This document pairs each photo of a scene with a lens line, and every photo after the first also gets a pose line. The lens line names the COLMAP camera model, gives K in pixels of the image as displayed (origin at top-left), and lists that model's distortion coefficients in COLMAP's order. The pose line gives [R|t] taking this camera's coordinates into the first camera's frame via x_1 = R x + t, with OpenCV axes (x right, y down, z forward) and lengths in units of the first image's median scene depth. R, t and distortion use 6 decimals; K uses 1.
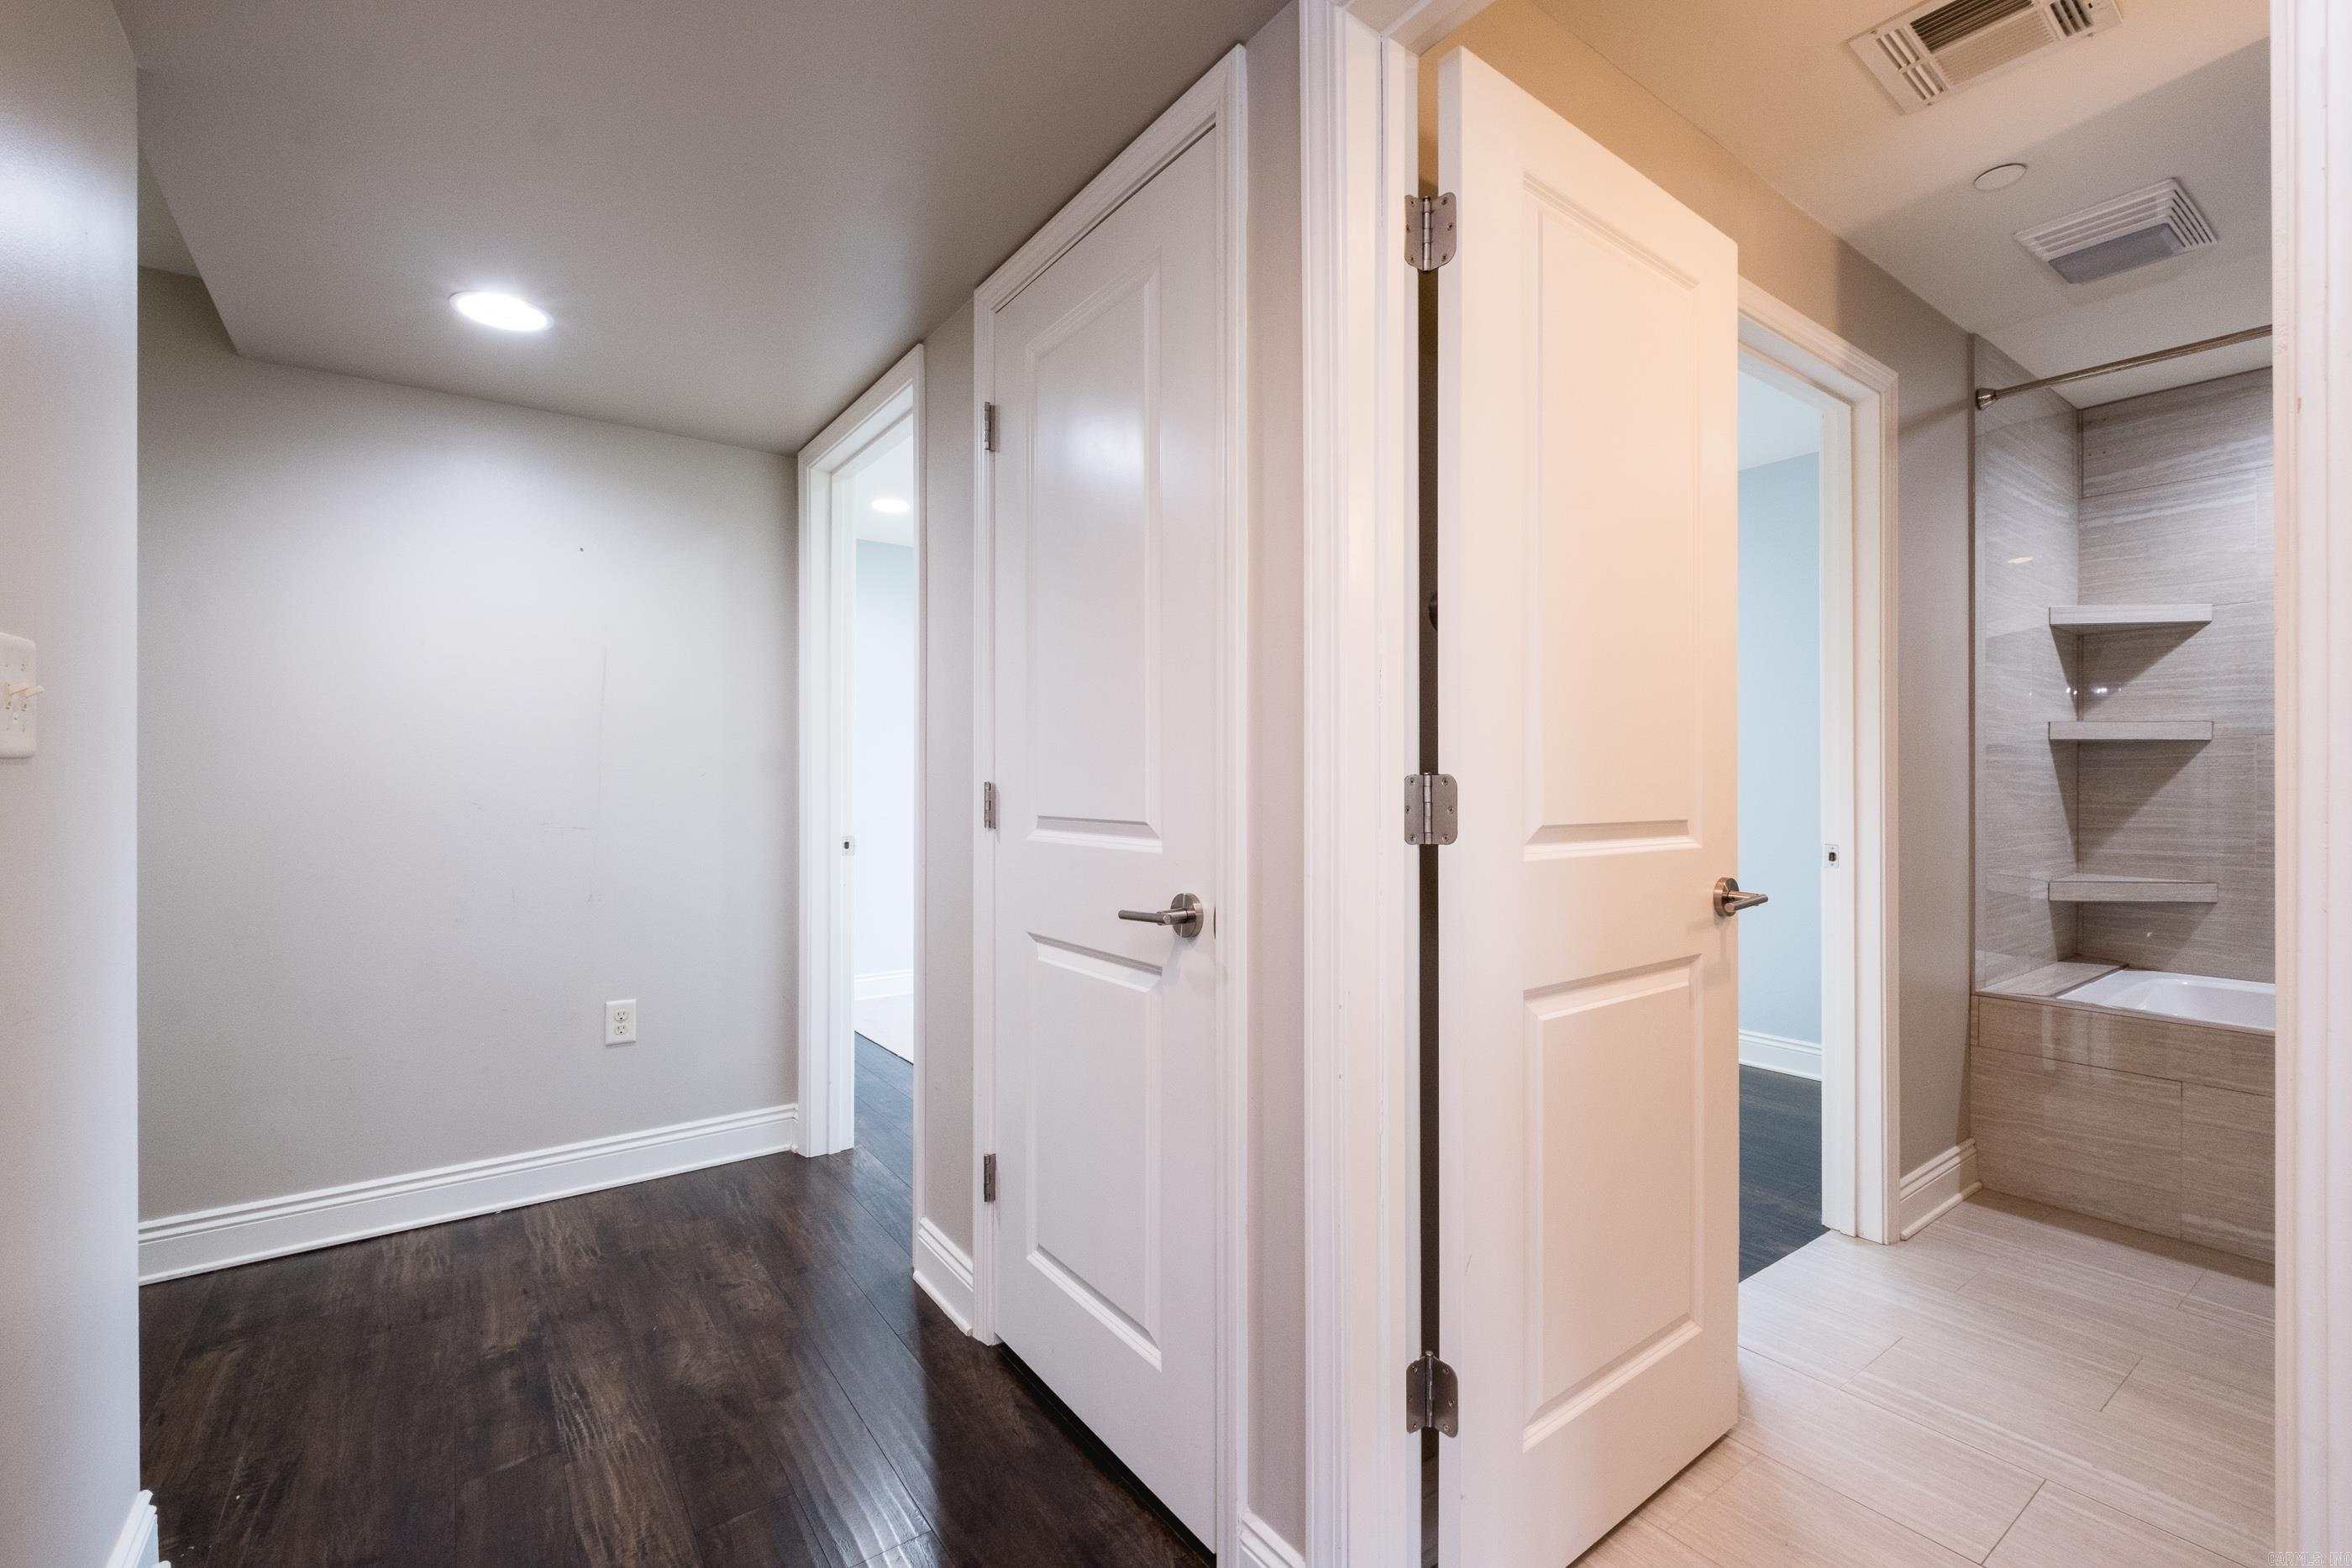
lens RADIAL K [[1035.1, 0, 1179.5], [0, 1035.1, 783.9], [0, 0, 1]] dist [0.004015, 0.000537]
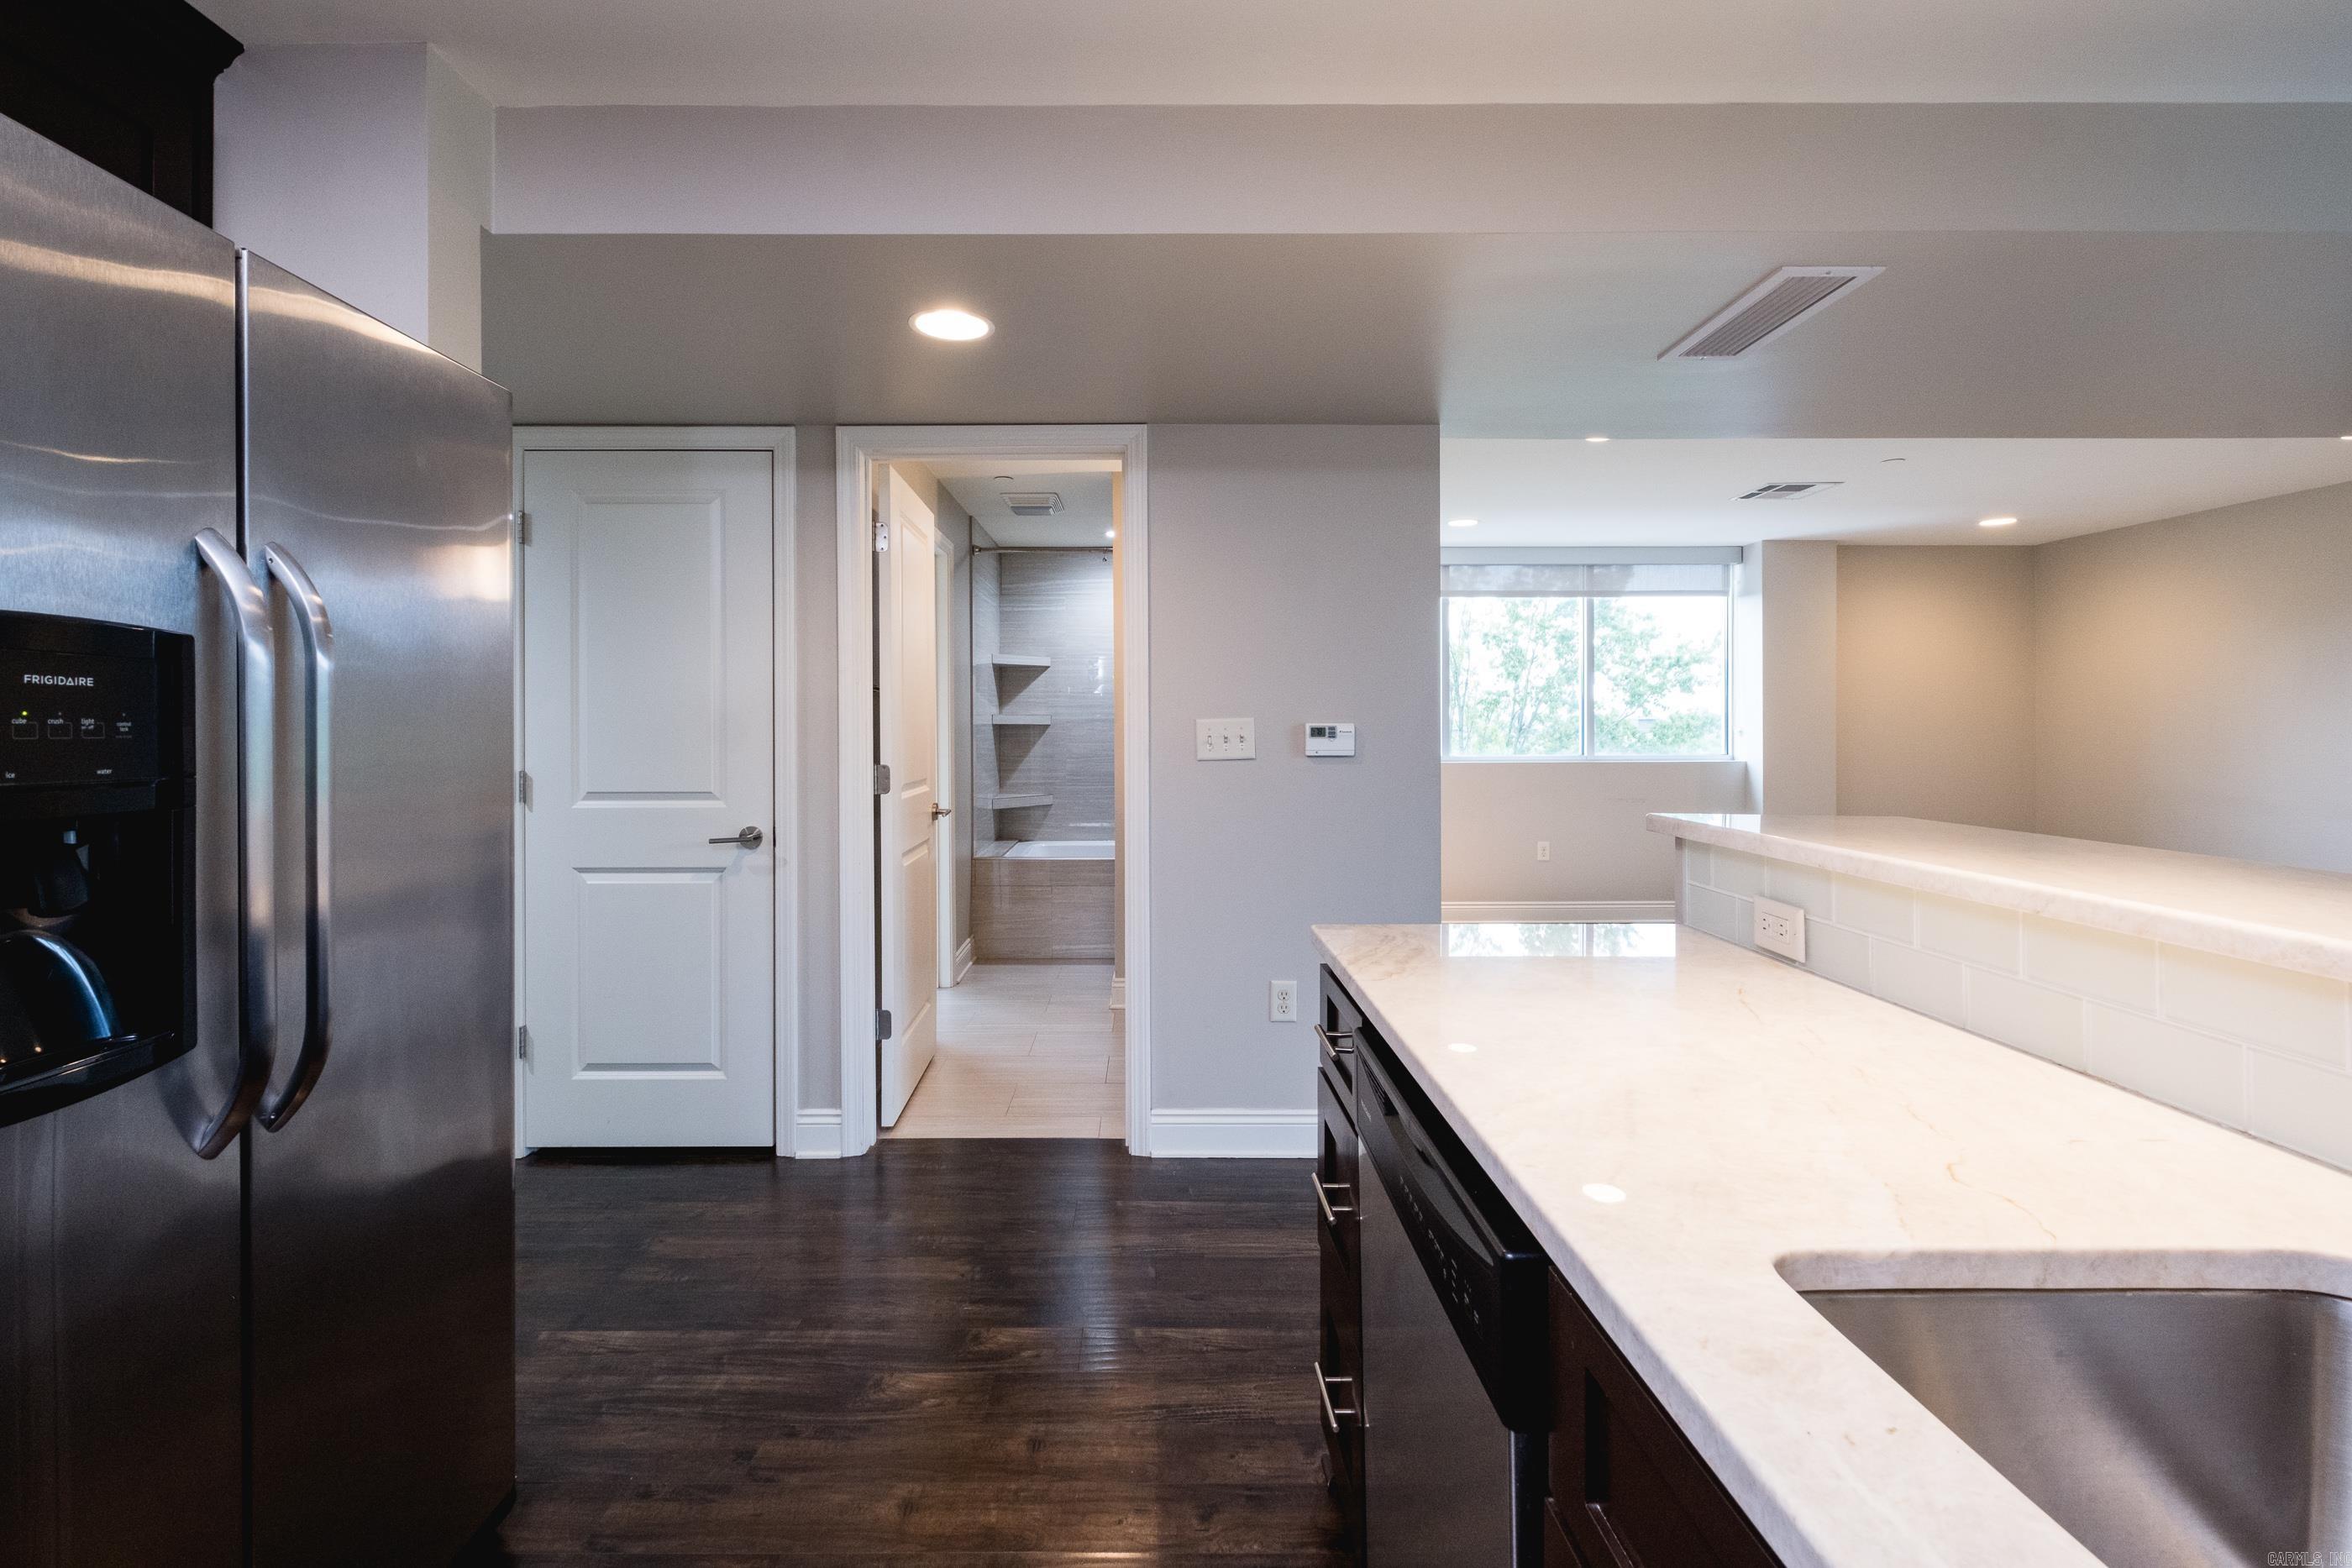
lens RADIAL K [[1027.5, 0, 1178.0], [0, 1027.5, 778.7], [0, 0, 1]] dist [0.000002, -0.000520]
pose [[0.575530, -0.042507, 0.816675, -0.603632], [0.002322, 0.998729, 0.050347, -0.044422], [-0.817777, -0.027080, 0.574898, -0.428412]]
